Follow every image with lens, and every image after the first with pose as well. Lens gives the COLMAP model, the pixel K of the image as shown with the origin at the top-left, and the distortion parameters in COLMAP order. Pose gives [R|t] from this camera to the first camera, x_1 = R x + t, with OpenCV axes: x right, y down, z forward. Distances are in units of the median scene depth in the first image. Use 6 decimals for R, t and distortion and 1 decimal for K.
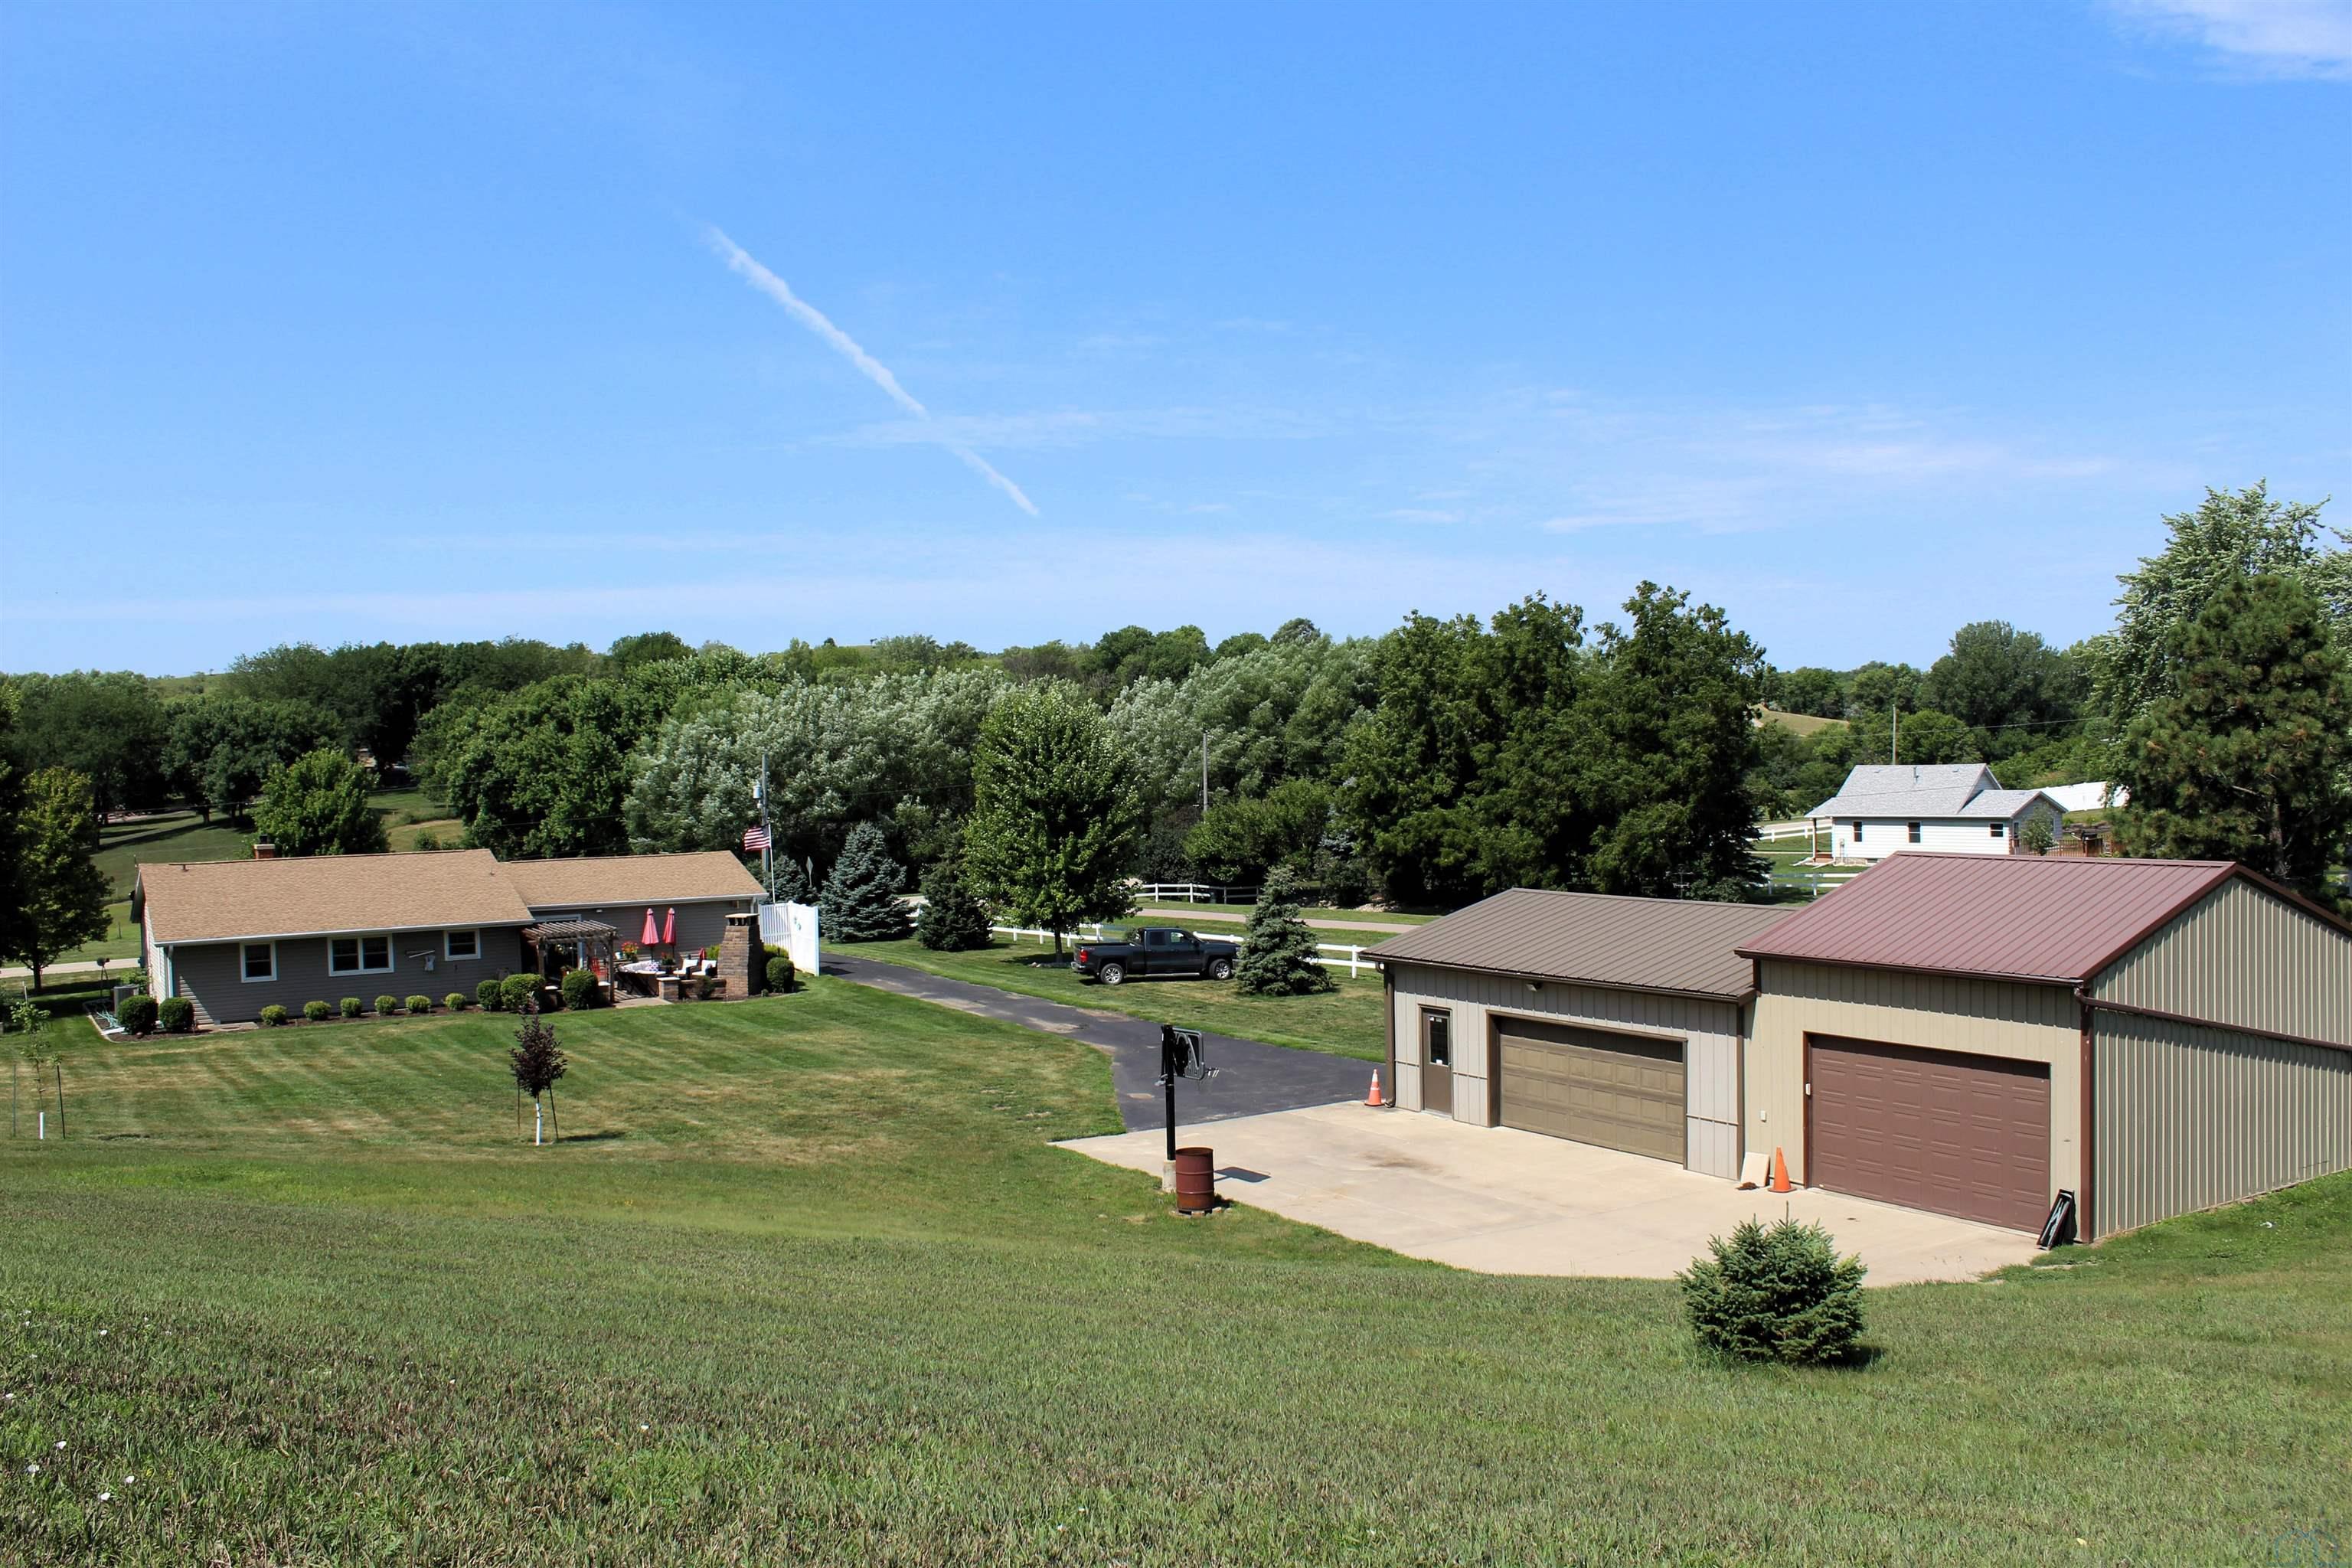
lens RADIAL K [[1990.9, 0, 1173.8], [0, 1990.9, 777.9], [0, 0, 1]] dist [-0.155320, 0.124186]
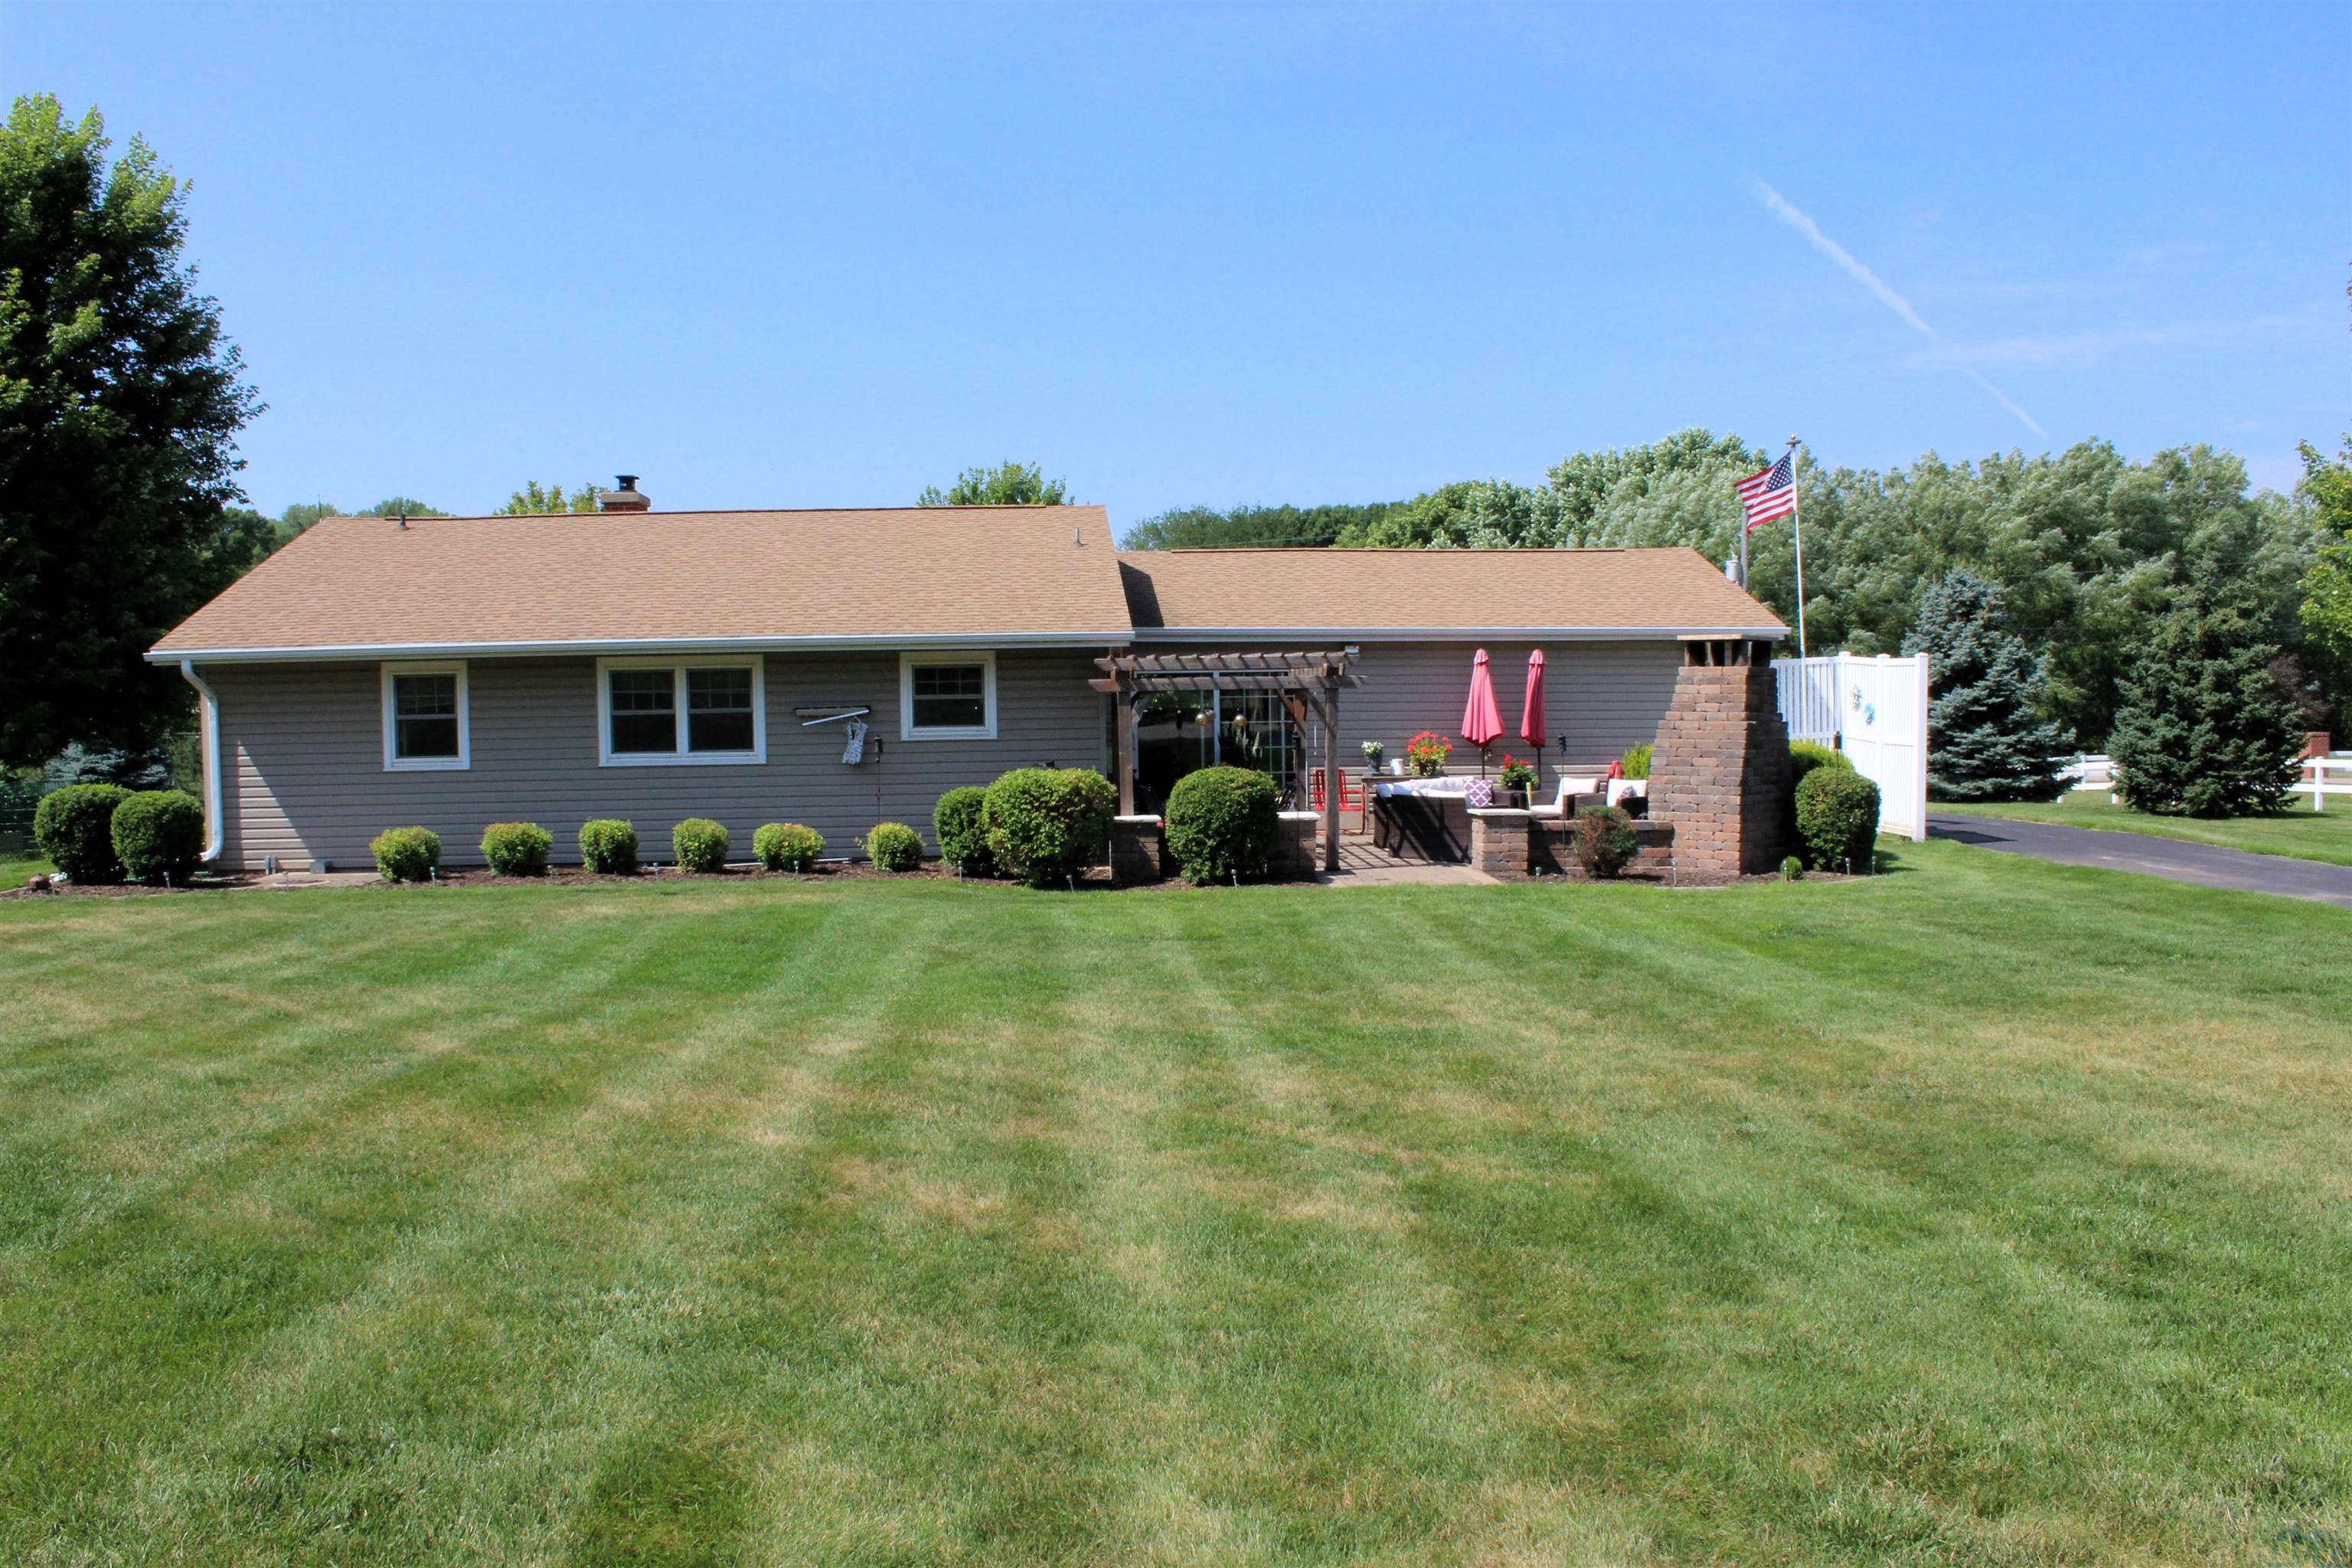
lens RADIAL K [[1990.9, 0, 1168.4], [0, 1990.9, 786.9], [0, 0, 1]] dist [-0.155320, 0.124186]
pose [[0.889375, 0.032886, -0.455993, -0.148675], [-0.015312, 0.998993, 0.042182, 0.081694], [0.456921, -0.030534, 0.888983, 0.653168]]
